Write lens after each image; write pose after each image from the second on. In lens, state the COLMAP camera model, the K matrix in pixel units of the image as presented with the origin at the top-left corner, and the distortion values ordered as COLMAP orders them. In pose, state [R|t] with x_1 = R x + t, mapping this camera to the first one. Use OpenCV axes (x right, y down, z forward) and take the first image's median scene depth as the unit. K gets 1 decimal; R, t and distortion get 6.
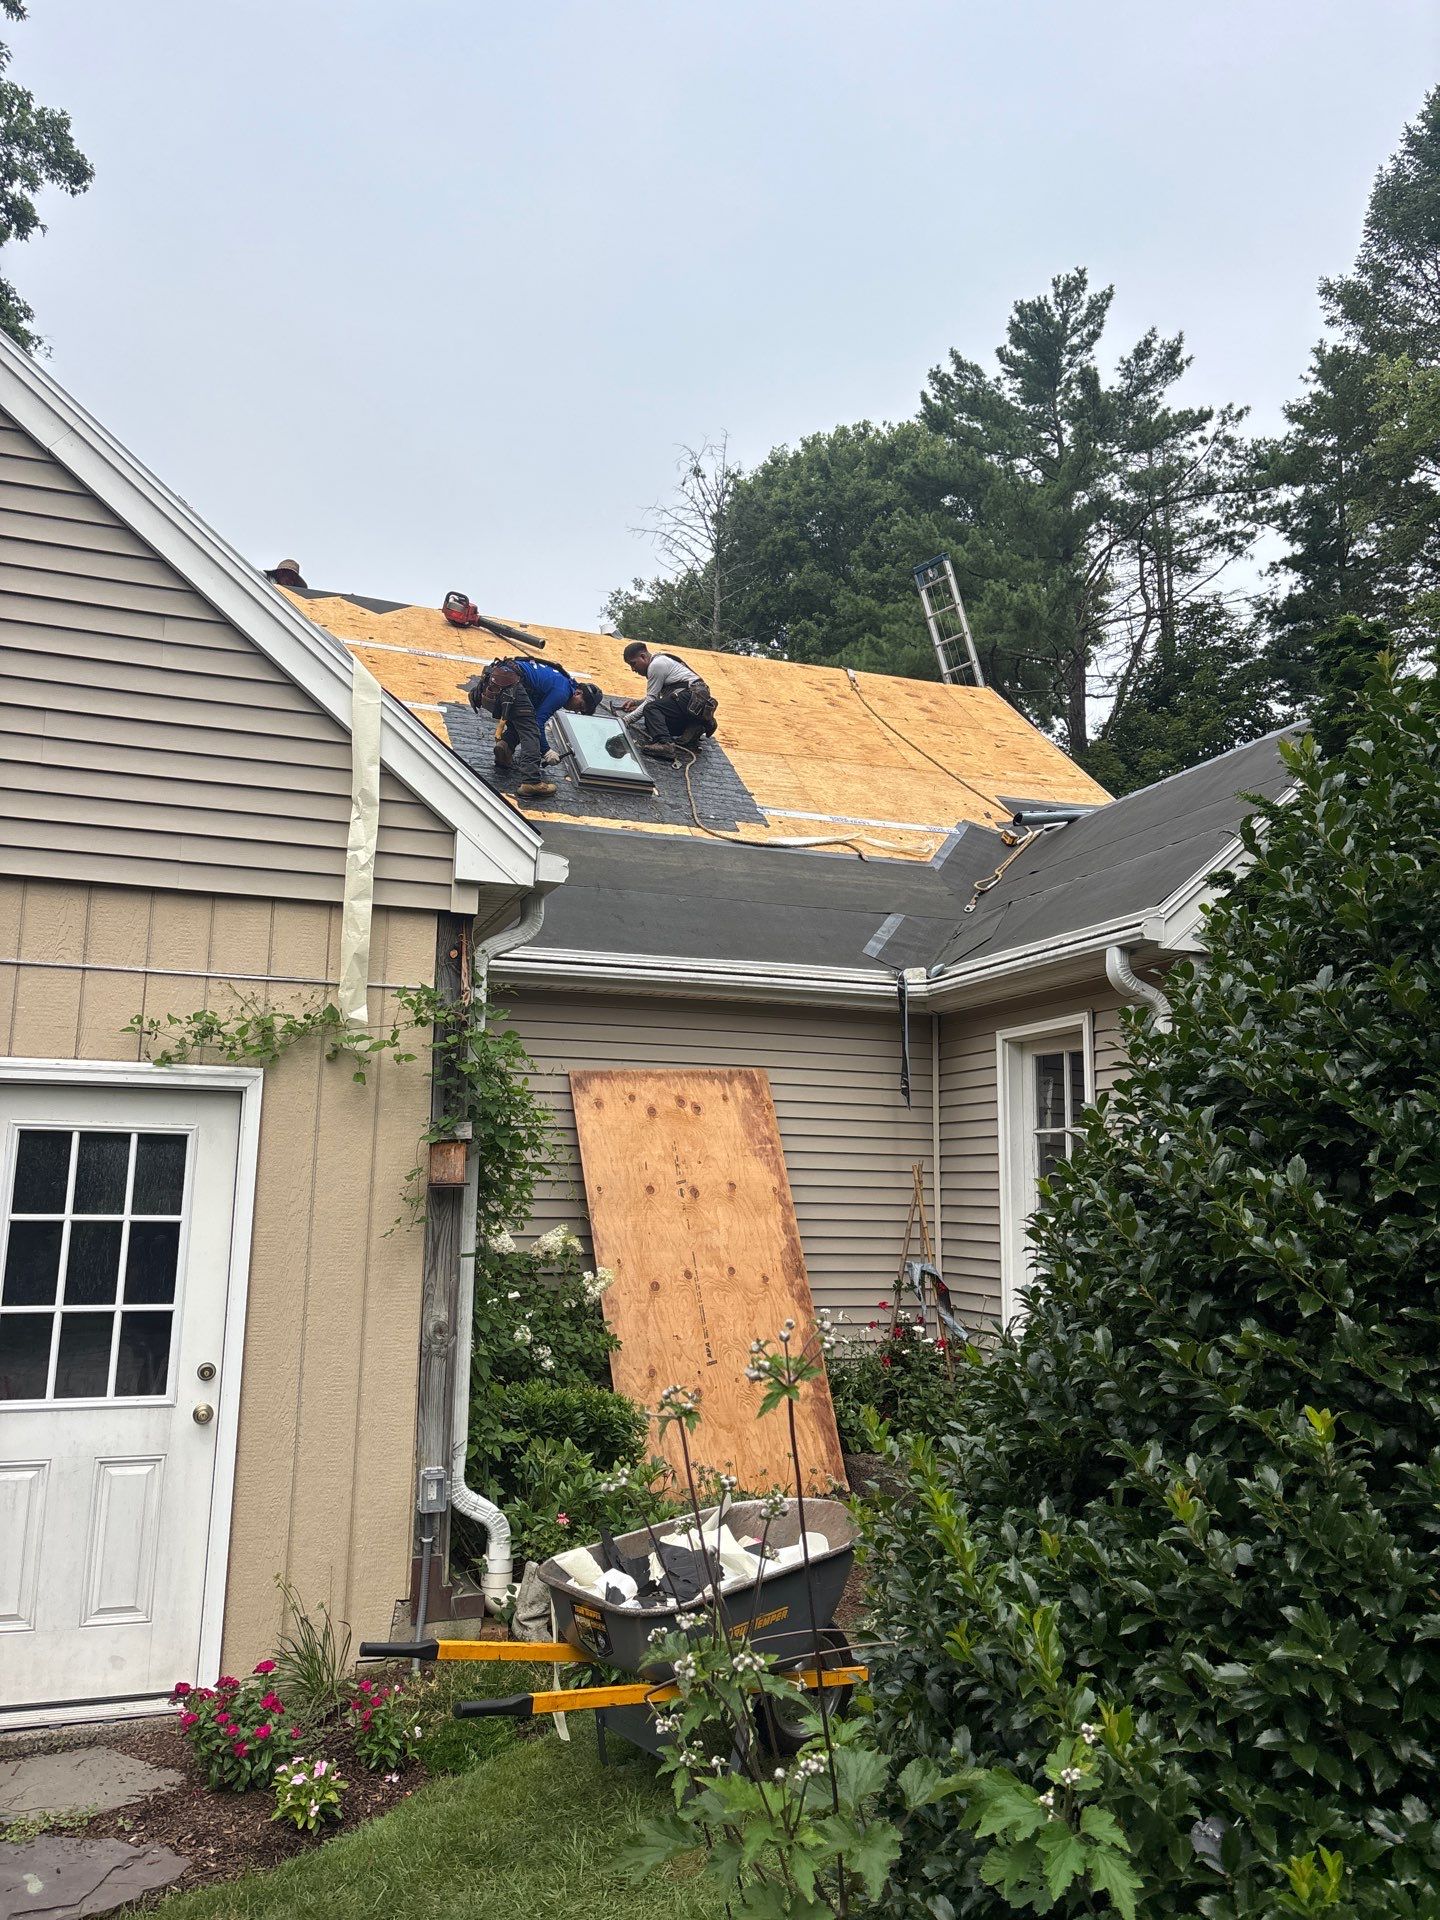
lens RADIAL K [[1443.2, 0, 757.6], [0, 1443.2, 978.8], [0, 0, 1]] dist [0.041555, -0.030533]
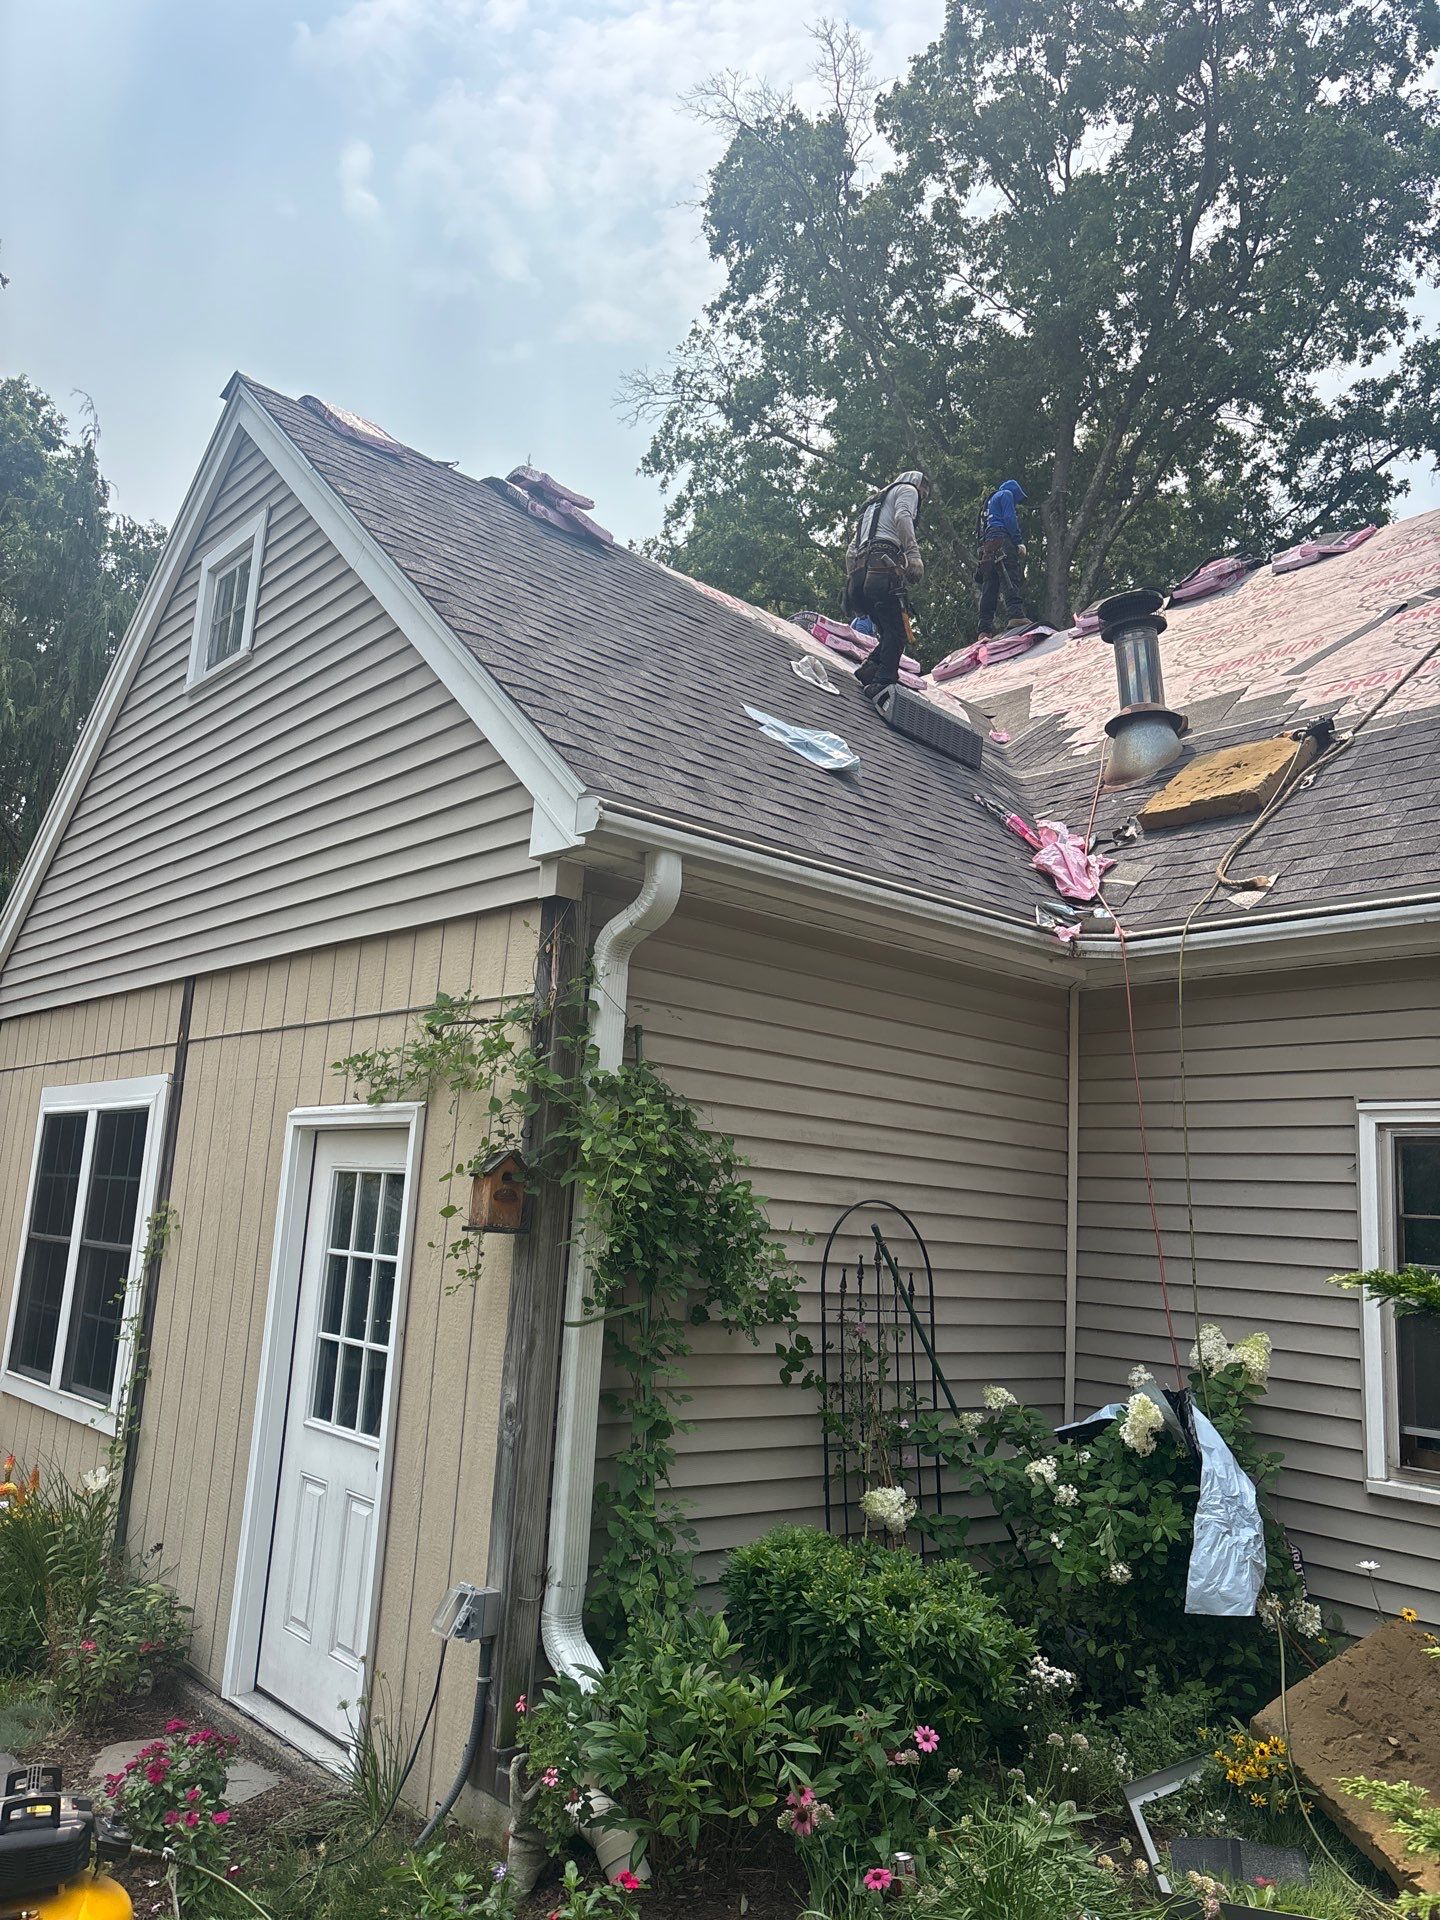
lens RADIAL K [[1443.2, 0, 731.8], [0, 1443.2, 969.5], [0, 0, 1]] dist [0.041555, -0.030533]
pose [[0.375277, -0.148365, -0.914962, 0.080649], [0.093963, 0.988111, -0.121687, 0.014607], [0.922138, -0.040306, 0.384756, 0.109596]]
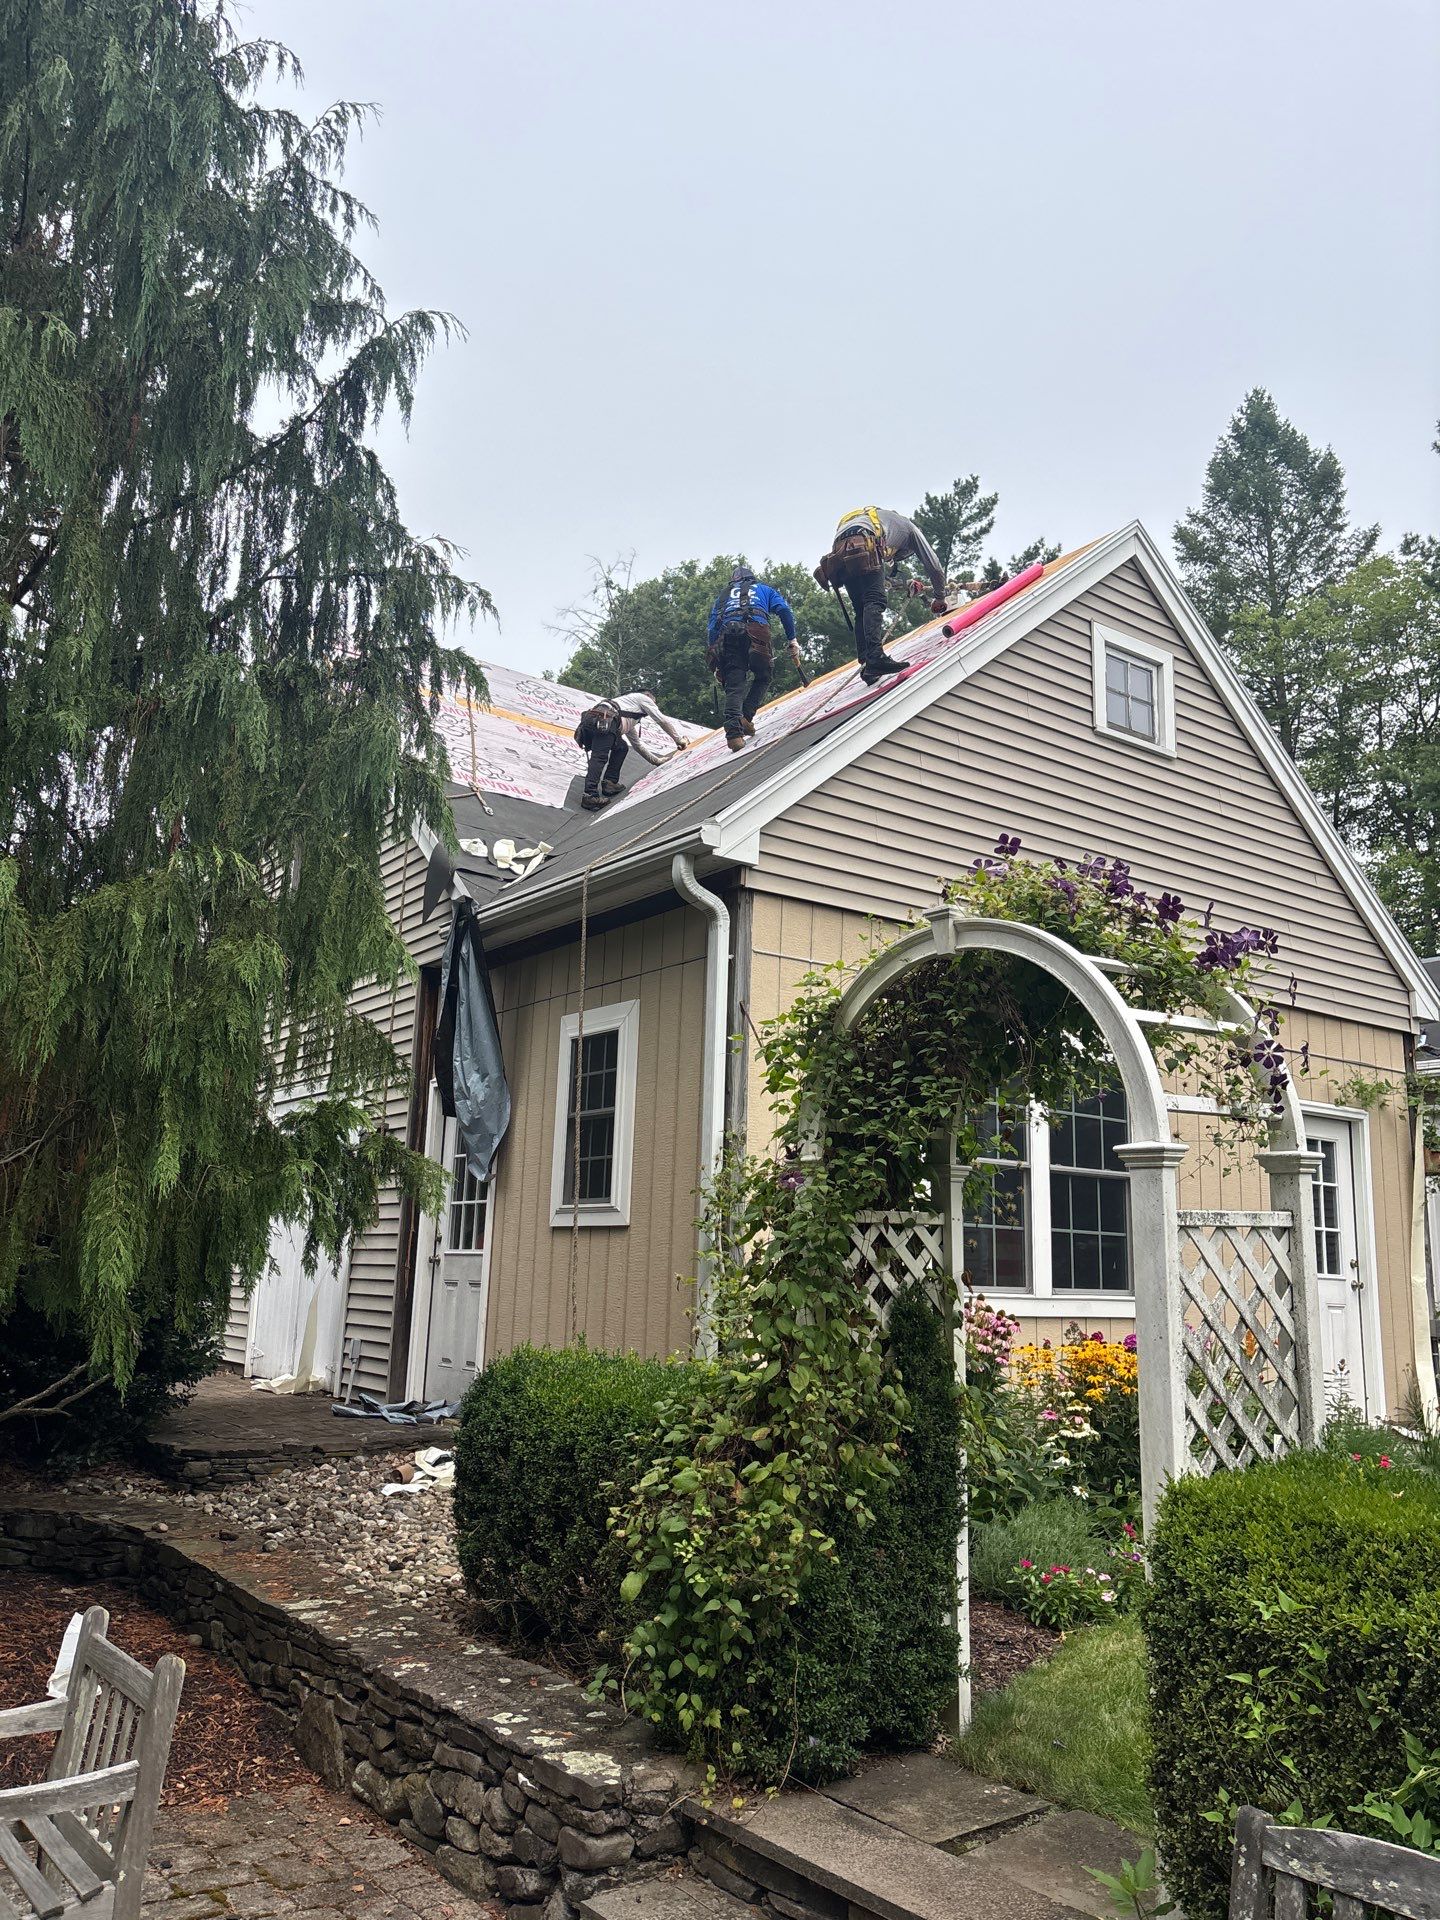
lens RADIAL K [[1443.2, 0, 801.4], [0, 1443.2, 927.3], [0, 0, 1]] dist [0.041555, -0.030533]
pose [[0.961090, 0.077544, 0.265127, -0.212841], [-0.054539, 0.994165, -0.093066, 0.005447], [-0.270797, 0.074985, 0.959712, -0.091351]]
